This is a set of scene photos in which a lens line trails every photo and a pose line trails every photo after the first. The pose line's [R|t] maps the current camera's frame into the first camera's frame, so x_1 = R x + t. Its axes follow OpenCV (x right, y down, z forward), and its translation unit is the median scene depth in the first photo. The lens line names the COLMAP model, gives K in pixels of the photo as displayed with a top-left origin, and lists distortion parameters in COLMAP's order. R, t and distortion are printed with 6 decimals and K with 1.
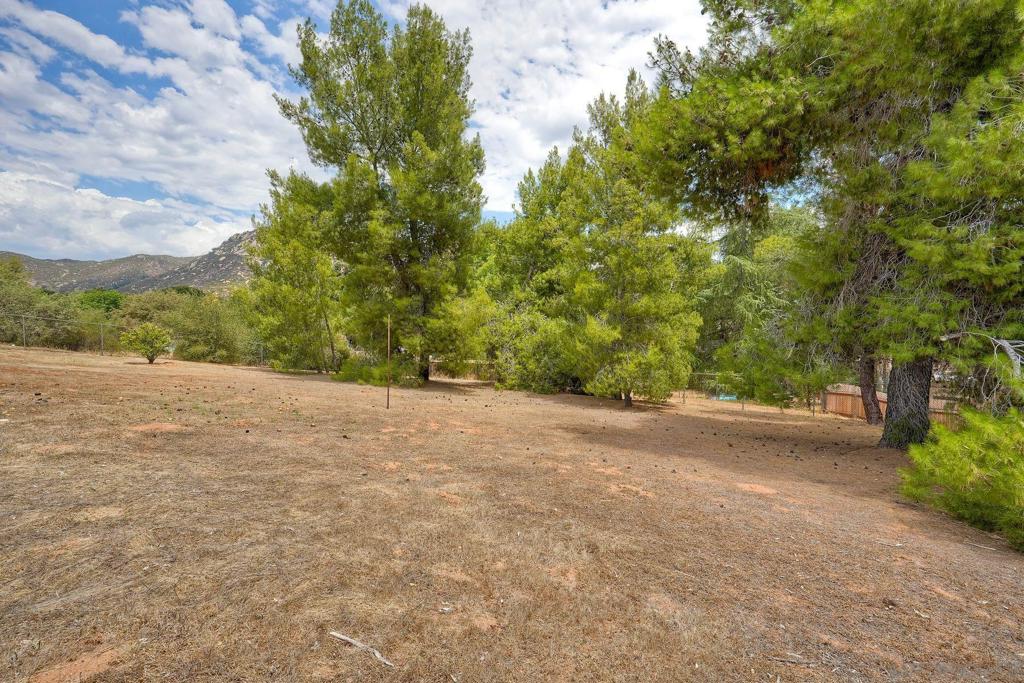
lens RADIAL K [[459.1, 0, 512.0], [0, 459.1, 341.5], [0, 0, 1]] dist [0.001229, -0.000581]
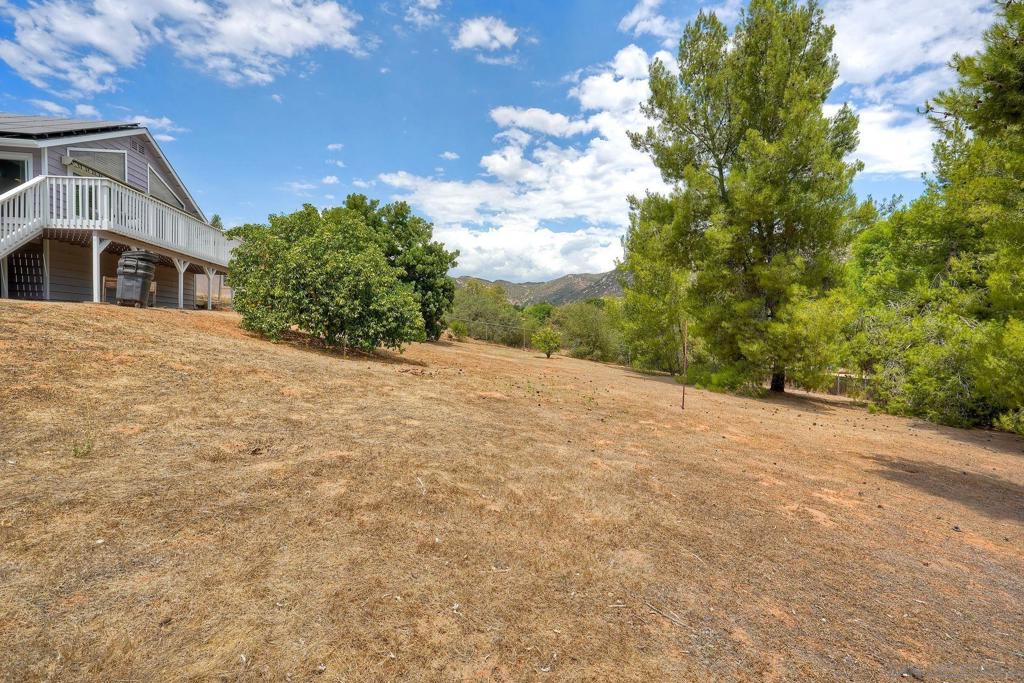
lens RADIAL K [[477.5, 0, 512.0], [0, 477.5, 341.5], [0, 0, 1]] dist [-0.037677, 0.000225]
pose [[0.669729, 0.023176, -0.742244, 0.122784], [-0.034307, 0.999411, 0.000250, 0.002652], [0.741813, 0.025297, 0.670130, -0.008588]]
